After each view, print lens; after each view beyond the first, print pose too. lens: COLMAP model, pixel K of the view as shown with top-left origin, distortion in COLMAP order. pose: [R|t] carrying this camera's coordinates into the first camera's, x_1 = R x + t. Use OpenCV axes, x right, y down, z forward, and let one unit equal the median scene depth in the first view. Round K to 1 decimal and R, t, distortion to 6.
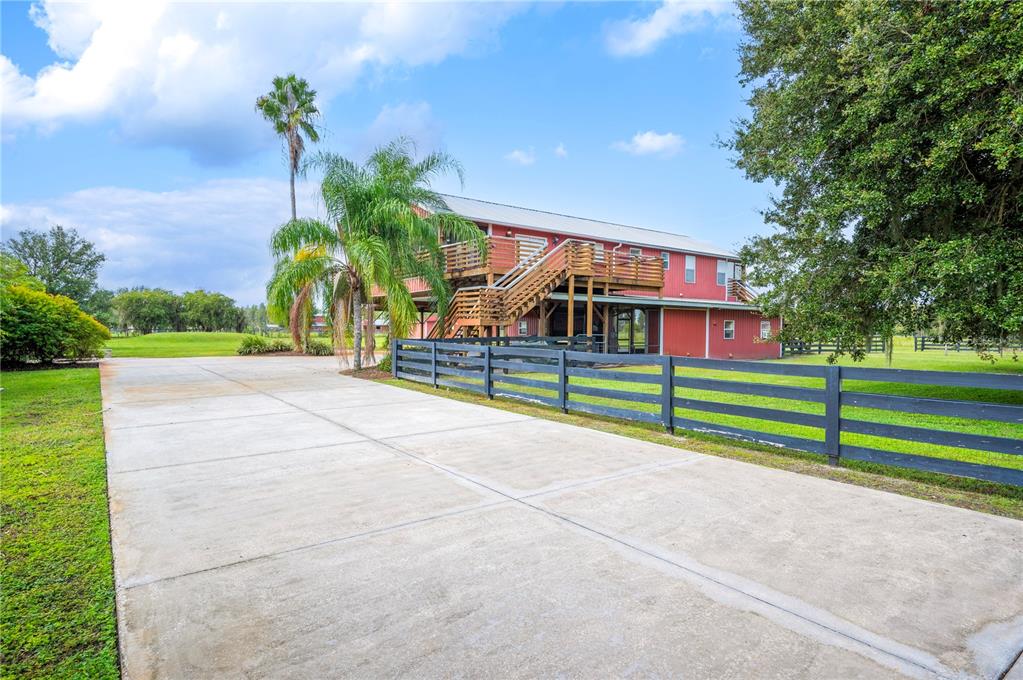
lens RADIAL K [[605.4, 0, 511.5], [0, 605.4, 340.0], [0, 0, 1]] dist [-0.001889, -0.000121]
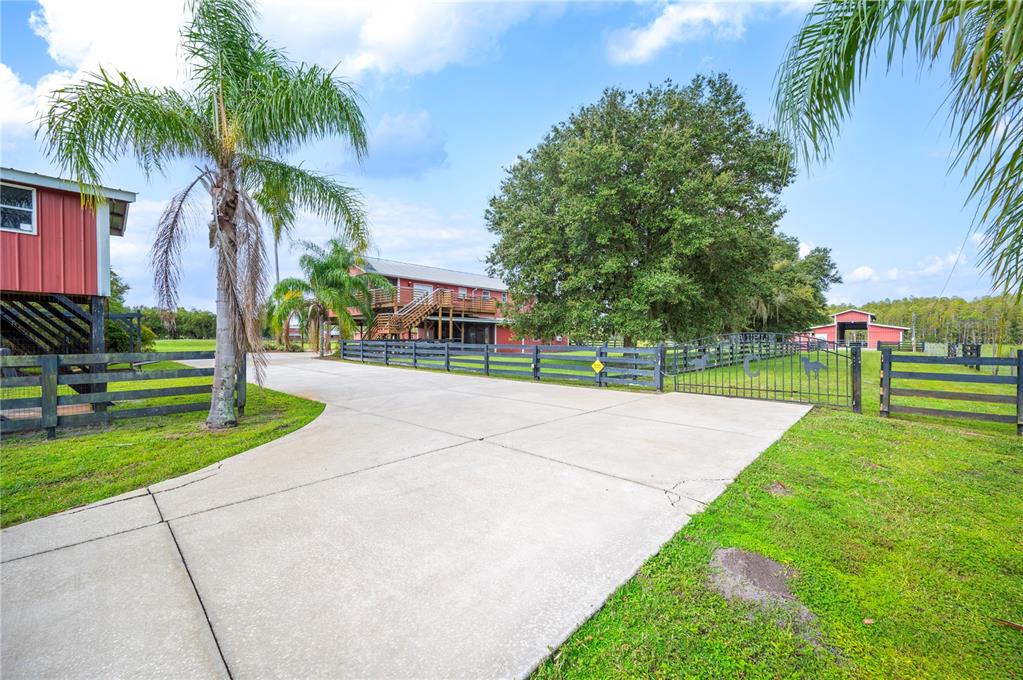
lens RADIAL K [[408.5, 0, 511.6], [0, 408.5, 345.5], [0, 0, 1]] dist [0.001890, -0.000075]
pose [[0.980765, -0.005956, 0.195102, 0.067452], [0.005549, 0.999981, 0.002631, 0.012124], [-0.195114, -0.001498, 0.980779, -0.315828]]
